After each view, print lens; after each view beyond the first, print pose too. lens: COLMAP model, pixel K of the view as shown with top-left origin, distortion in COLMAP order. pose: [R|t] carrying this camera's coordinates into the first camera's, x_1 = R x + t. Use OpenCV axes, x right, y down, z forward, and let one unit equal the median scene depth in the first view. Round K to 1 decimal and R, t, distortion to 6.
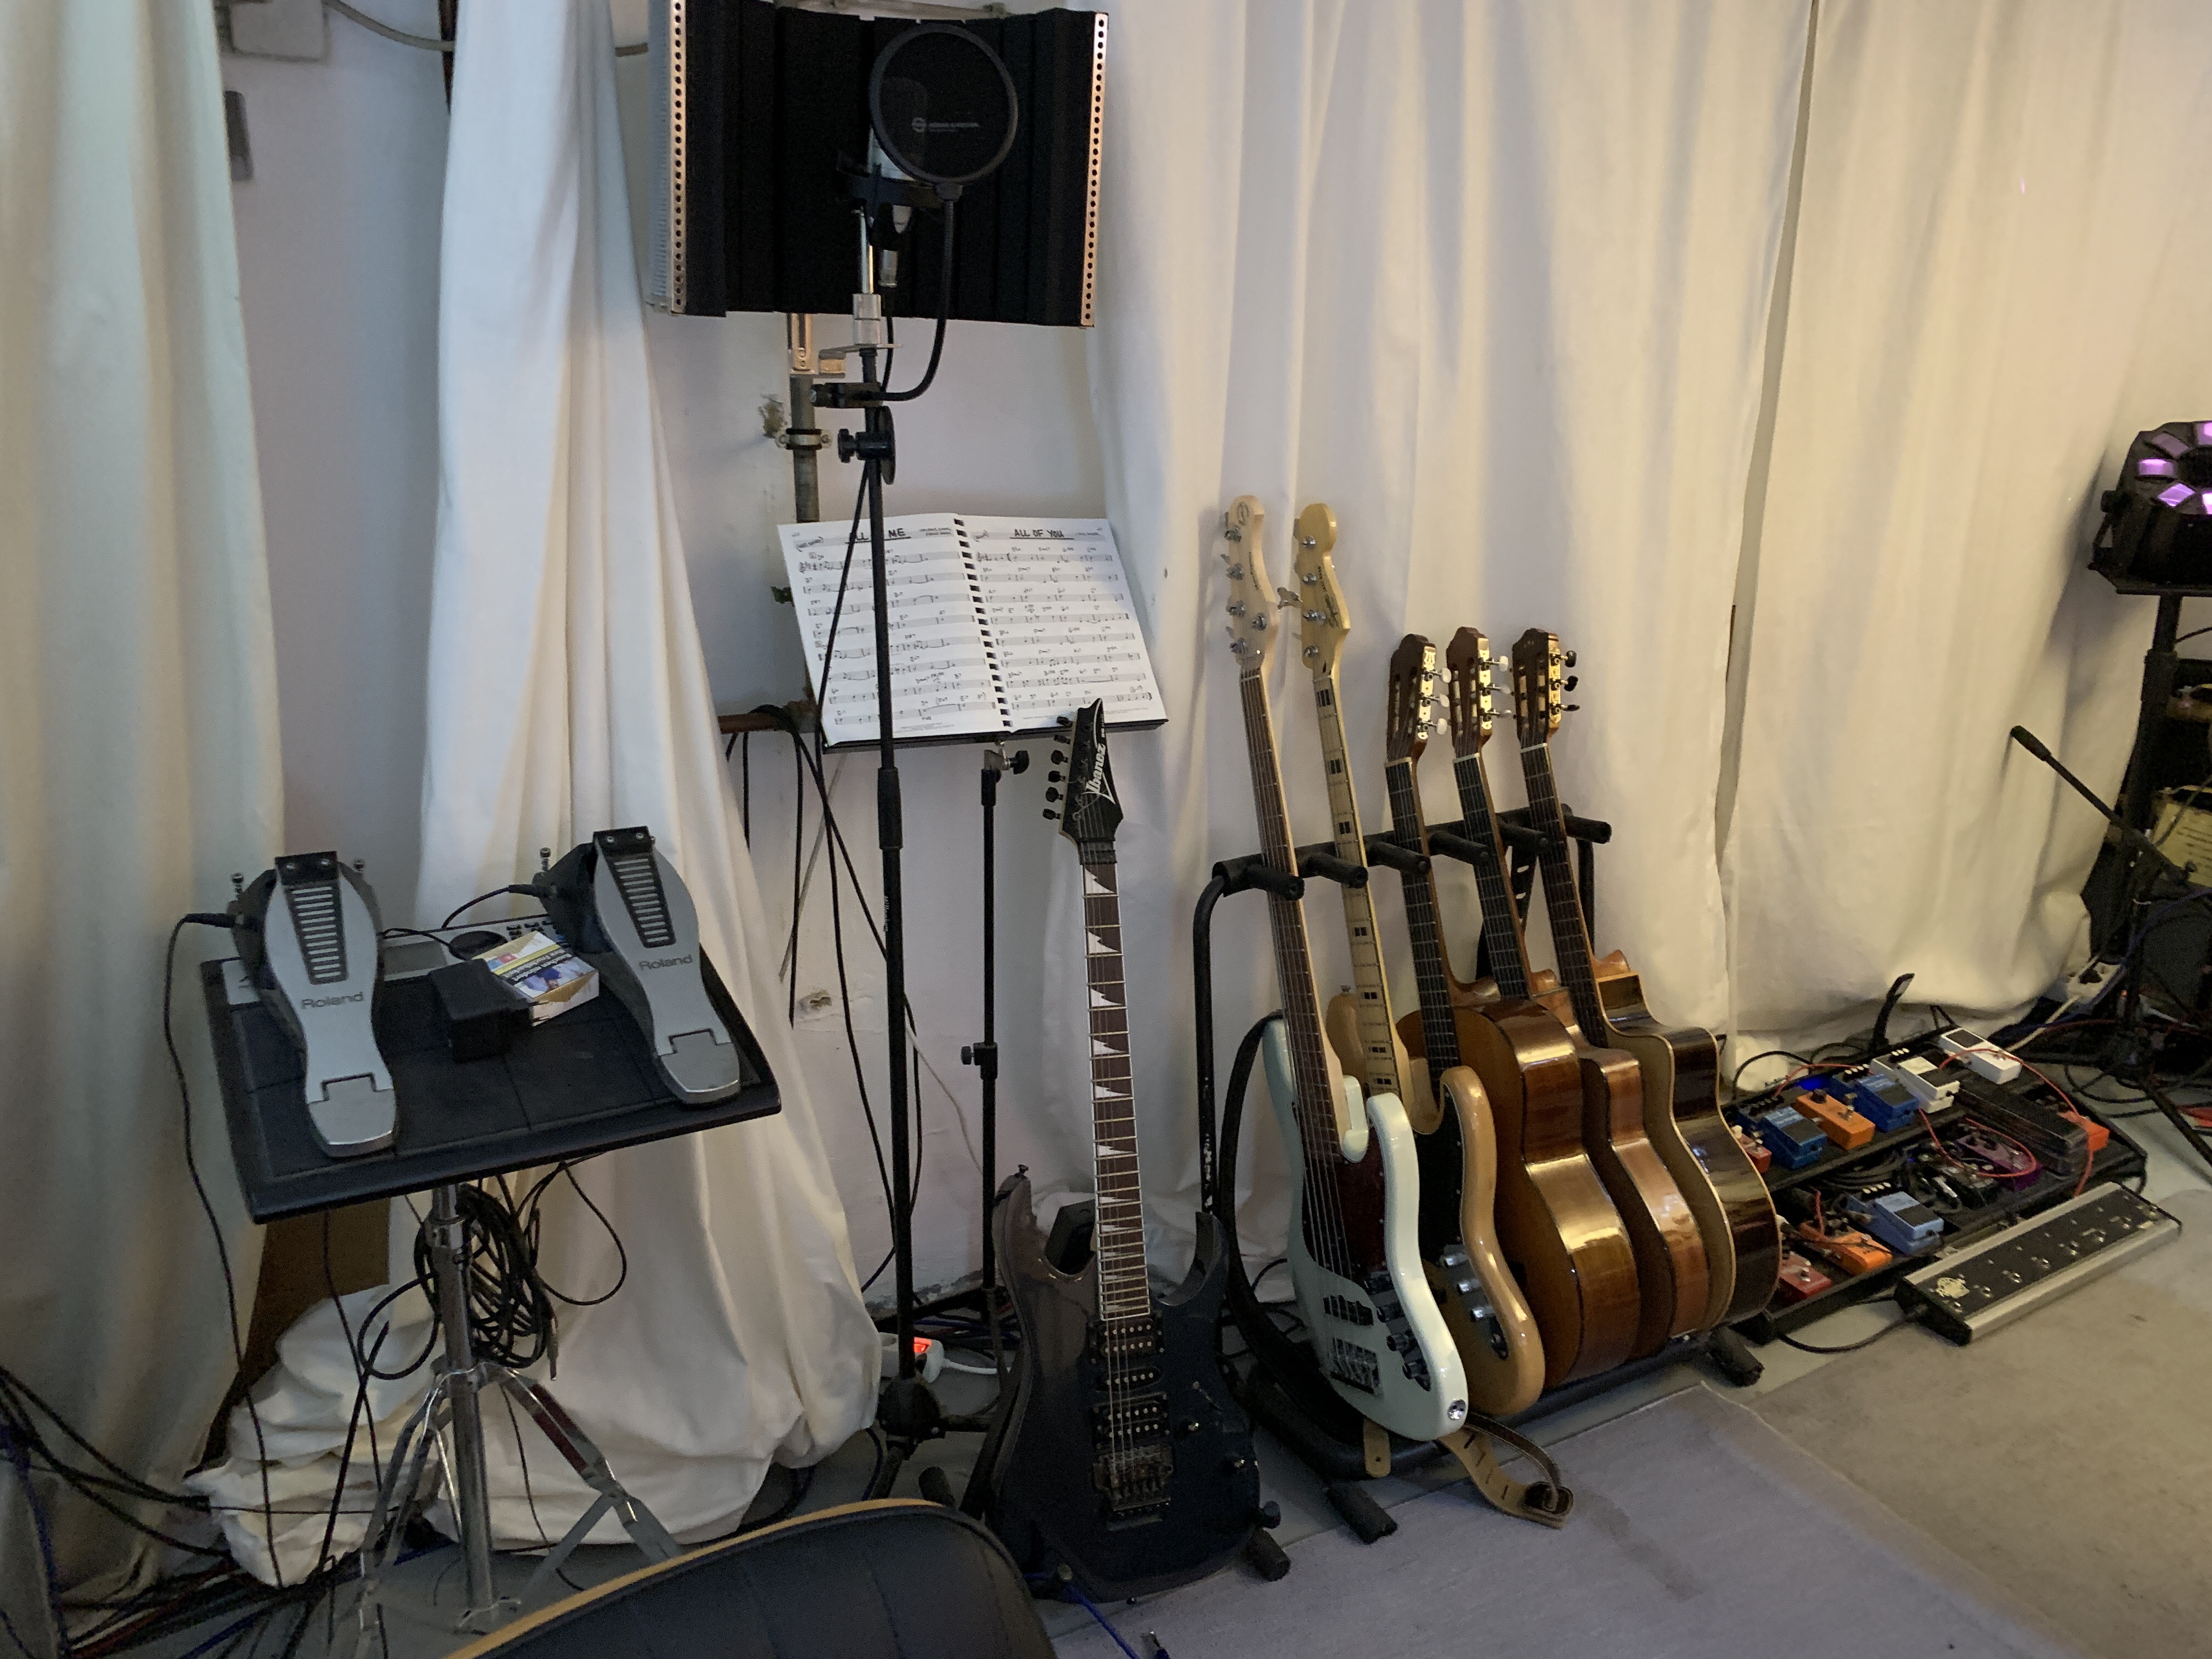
lens RADIAL K [[1726.9, 0, 1110.8], [0, 1726.9, 810.7], [0, 0, 1]] dist [0.035362, -0.047239]
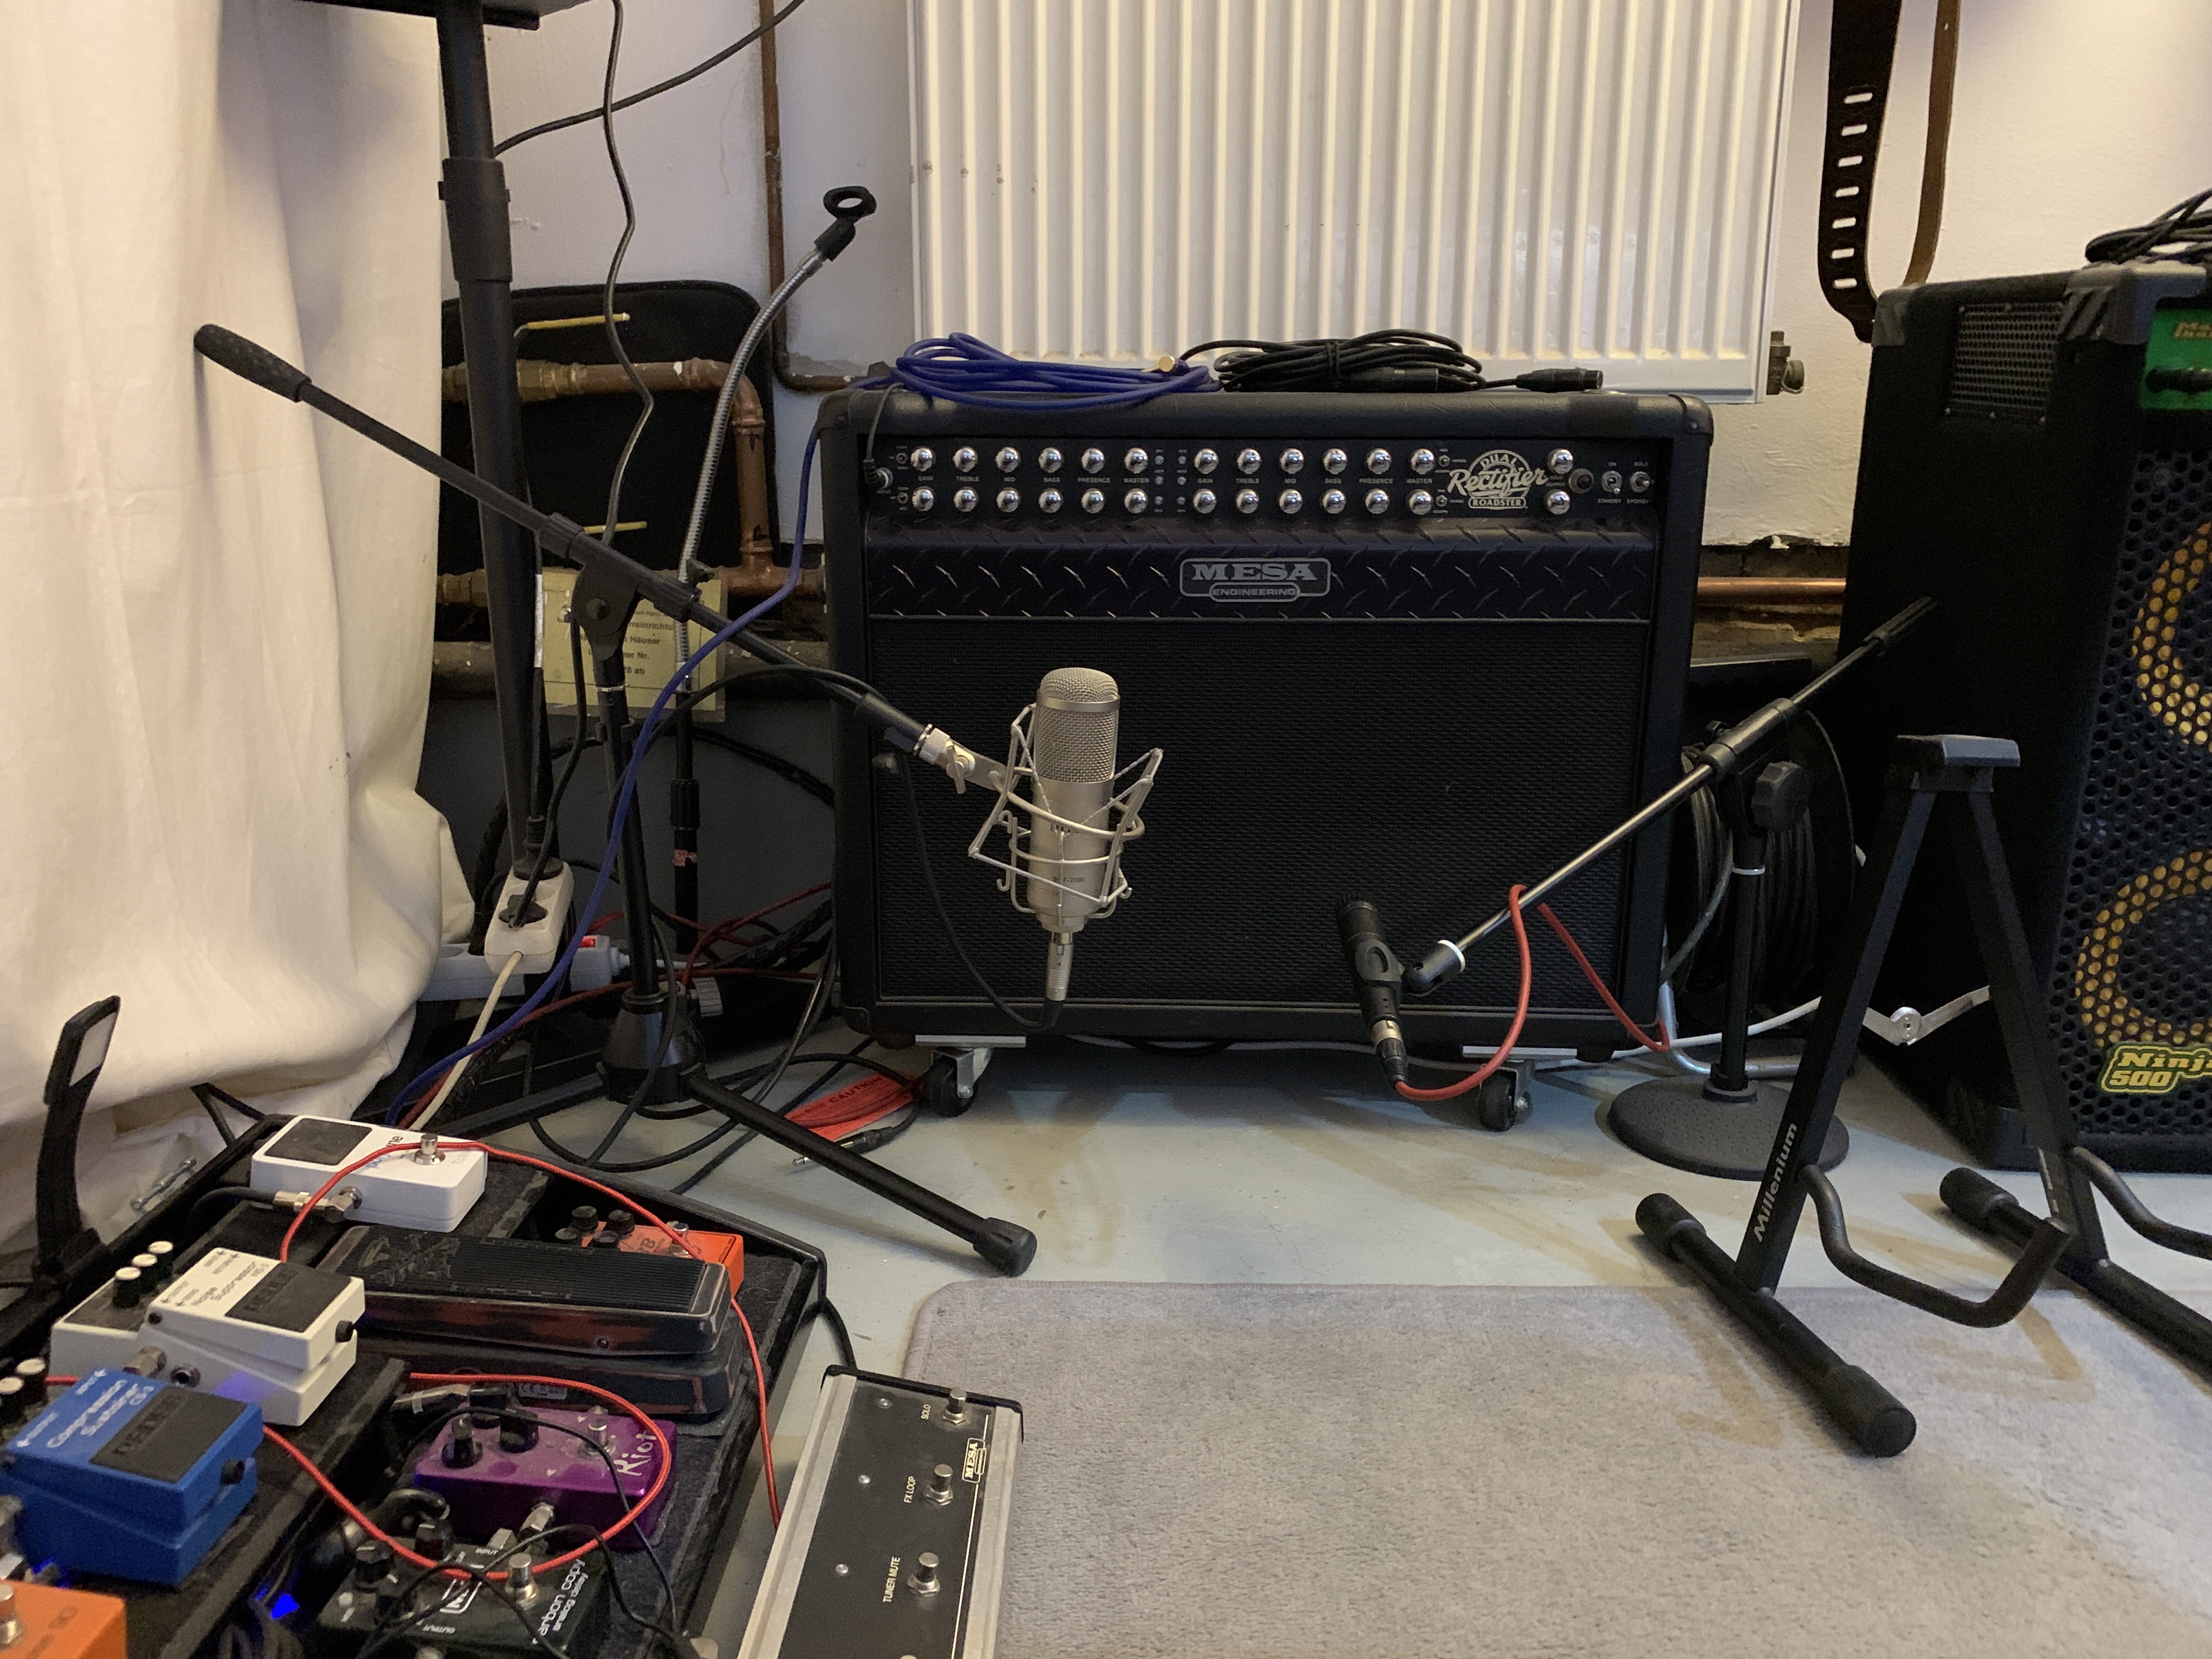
lens RADIAL K [[1726.9, 0, 1112.4], [0, 1726.9, 820.6], [0, 0, 1]] dist [0.035362, -0.047239]
pose [[0.539966, -0.197375, 0.818218, 0.310040], [0.242555, 0.967366, 0.073284, 0.083409], [-0.805980, 0.158892, 0.570219, 0.673196]]
